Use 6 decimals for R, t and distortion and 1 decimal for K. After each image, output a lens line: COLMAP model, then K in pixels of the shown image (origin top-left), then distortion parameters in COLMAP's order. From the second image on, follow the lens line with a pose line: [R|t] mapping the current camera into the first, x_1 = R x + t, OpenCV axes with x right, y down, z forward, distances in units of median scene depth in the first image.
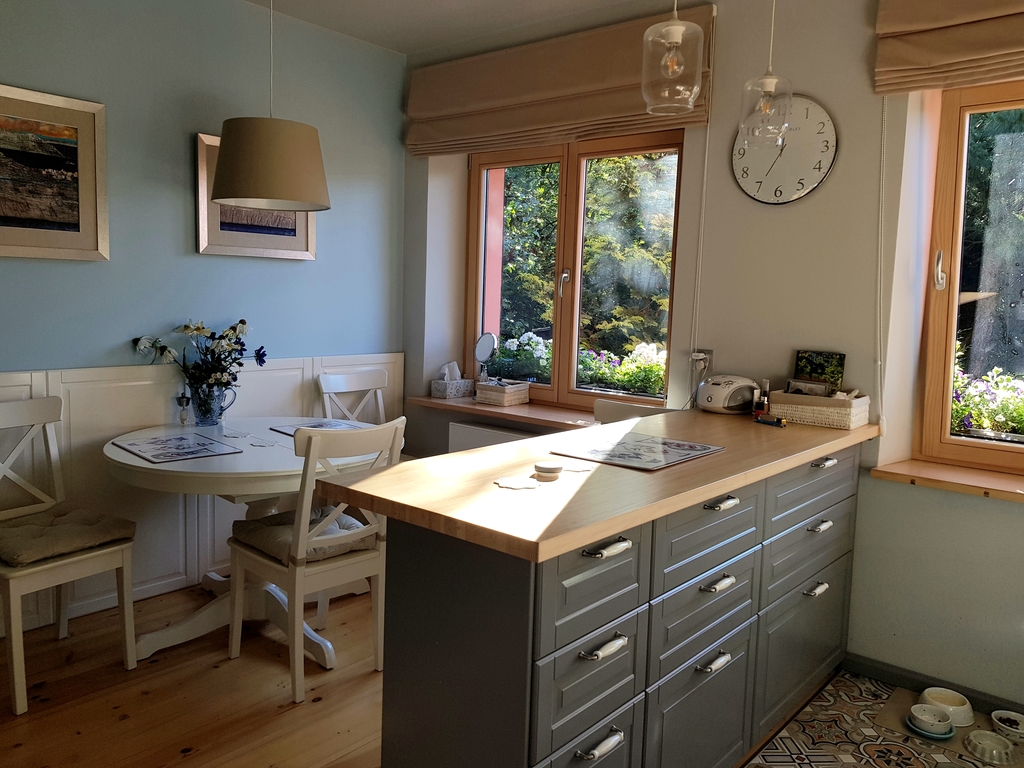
lens RADIAL K [[788.6, 0, 512.0], [0, 788.6, 384.0], [0, 0, 1]] dist [0.075068, -0.124365]
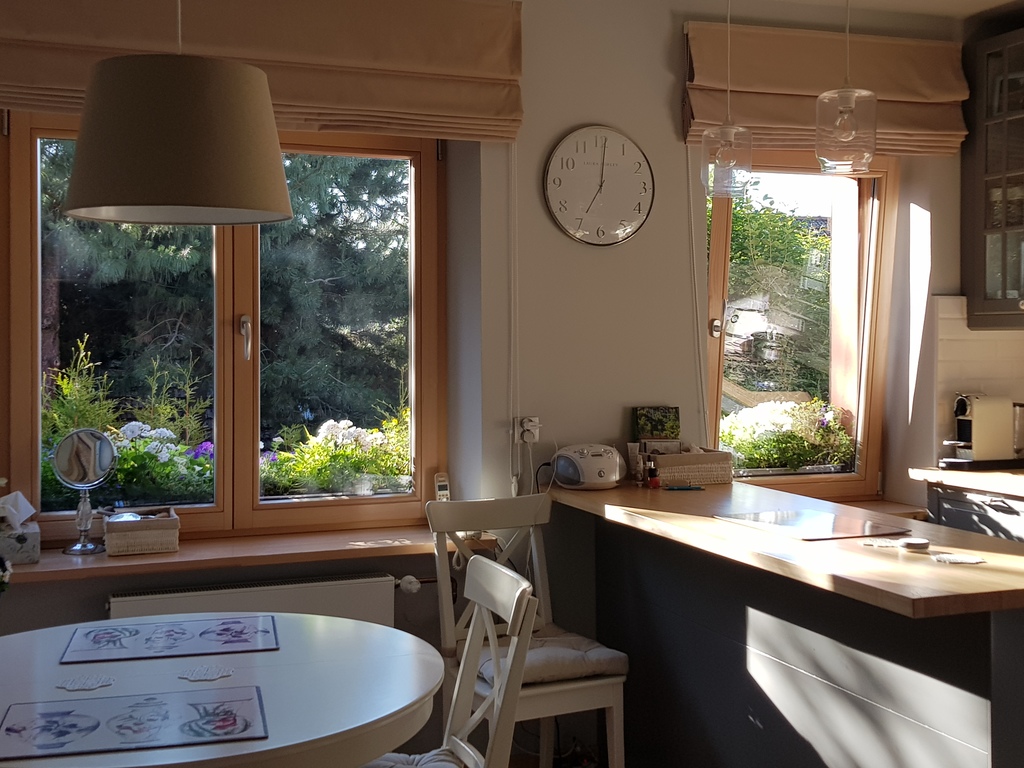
lens RADIAL K [[788.6, 0, 512.0], [0, 788.6, 384.0], [0, 0, 1]] dist [0.075068, -0.124365]
pose [[0.581115, -0.050071, 0.812279, -0.449627], [0.129987, 0.991002, -0.031907, -0.058706], [-0.803373, 0.124127, 0.582395, 0.591510]]
